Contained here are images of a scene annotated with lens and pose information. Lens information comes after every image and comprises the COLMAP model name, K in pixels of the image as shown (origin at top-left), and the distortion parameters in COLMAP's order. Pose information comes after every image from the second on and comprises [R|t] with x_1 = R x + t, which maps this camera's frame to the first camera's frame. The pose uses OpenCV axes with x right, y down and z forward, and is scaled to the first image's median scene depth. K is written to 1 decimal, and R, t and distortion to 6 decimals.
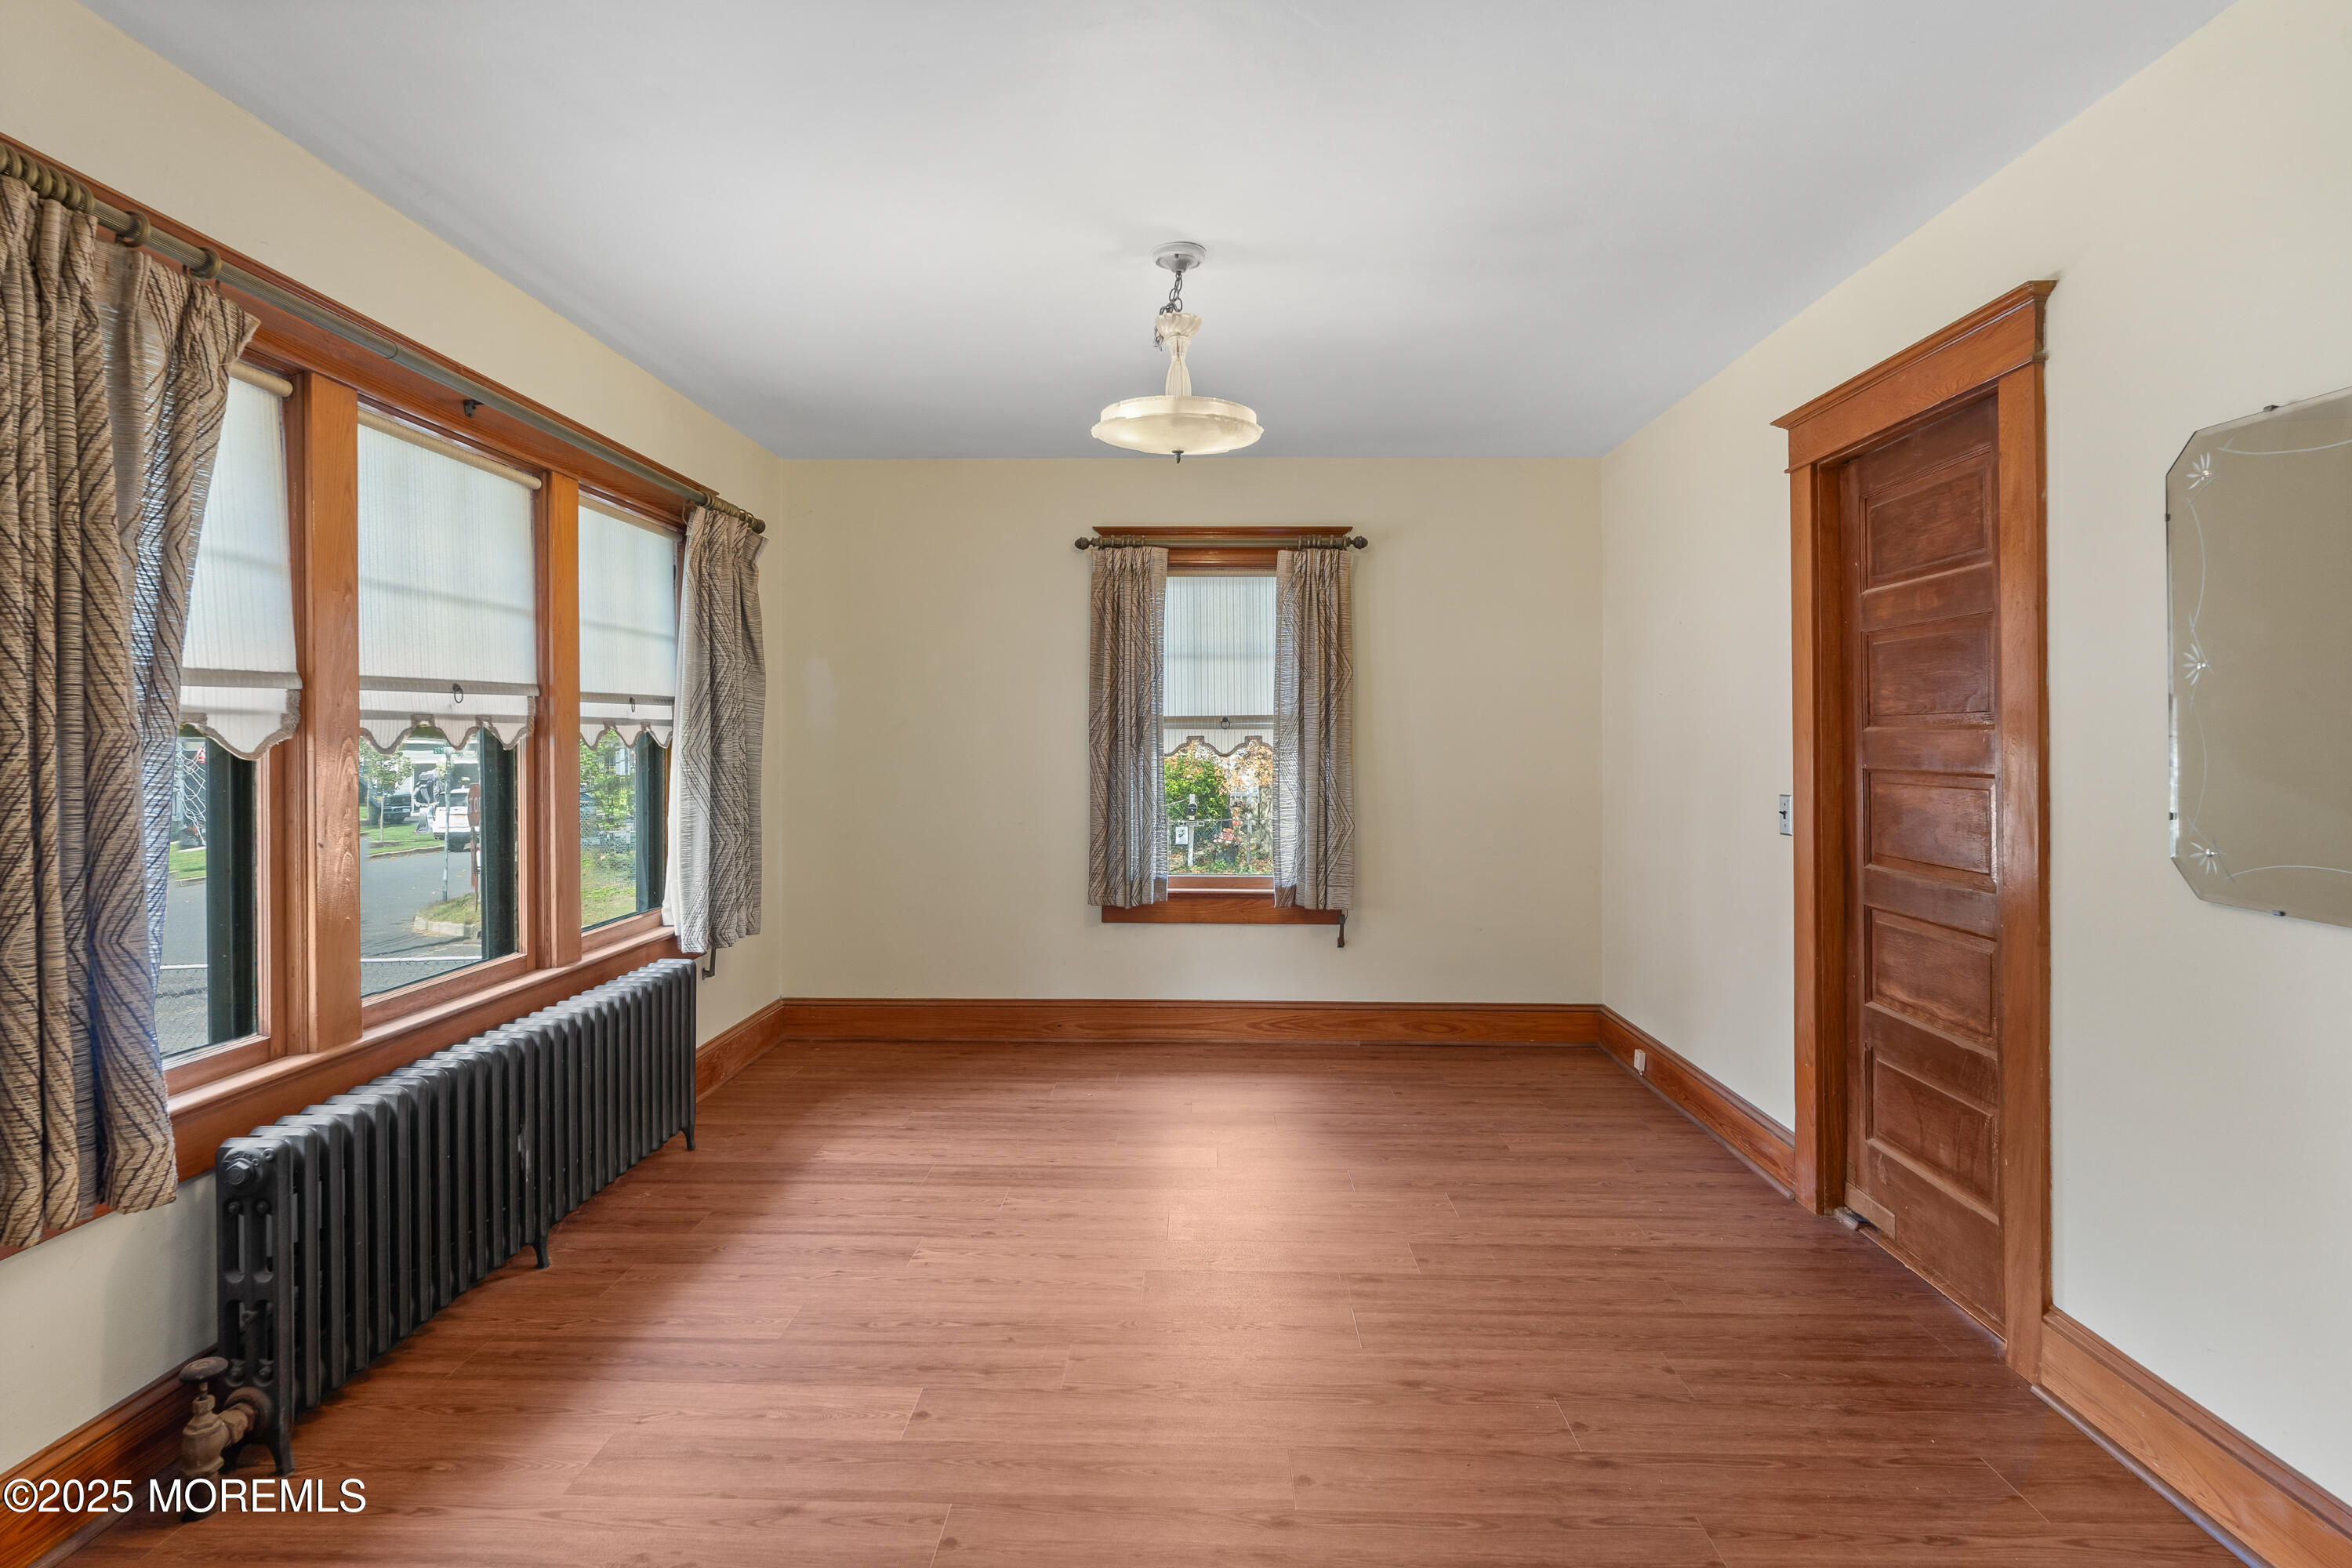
lens RADIAL K [[1209.6, 0, 1181.7], [0, 1209.6, 738.8], [0, 0, 1]] dist [-0.000890, -0.000260]
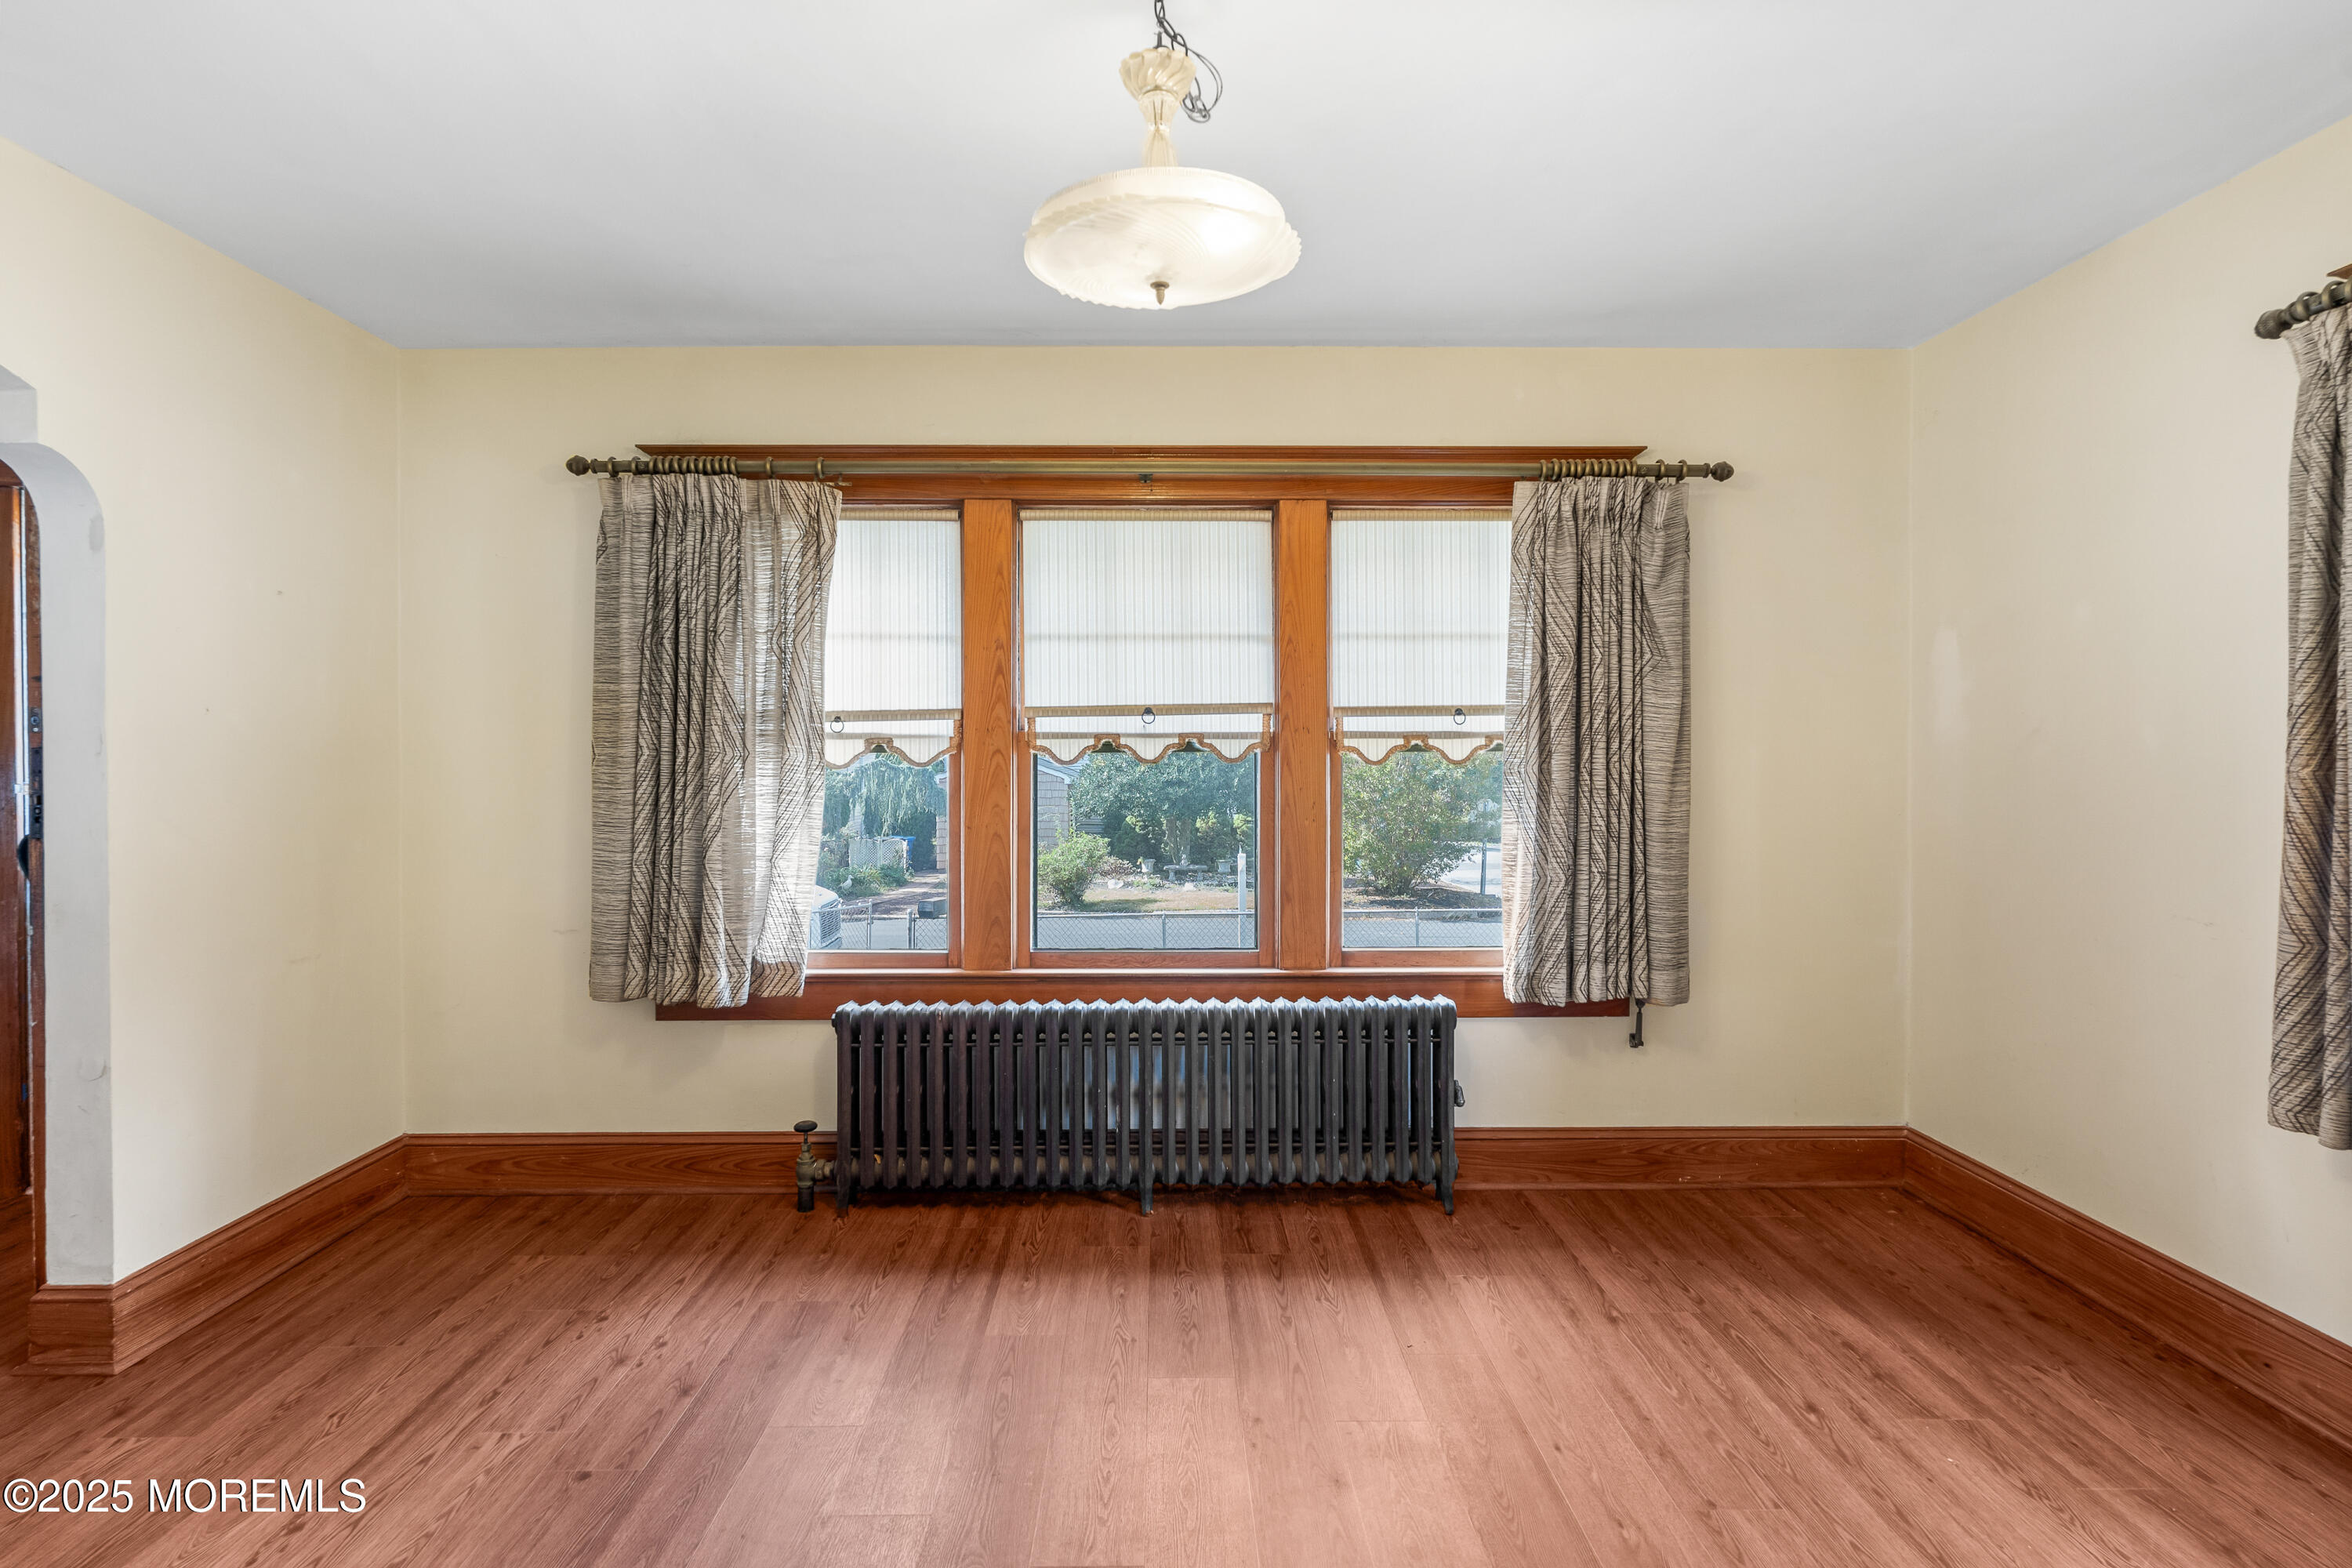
lens RADIAL K [[1177.5, 0, 1120.6], [0, 1177.5, 781.1], [0, 0, 1]] dist [-0.000101, -0.000067]
pose [[0.038534, 0.017694, -0.999101, 0.543180], [0.000541, 0.999843, 0.017728, 0.006115], [0.999257, -0.001223, 0.038519, 0.883106]]
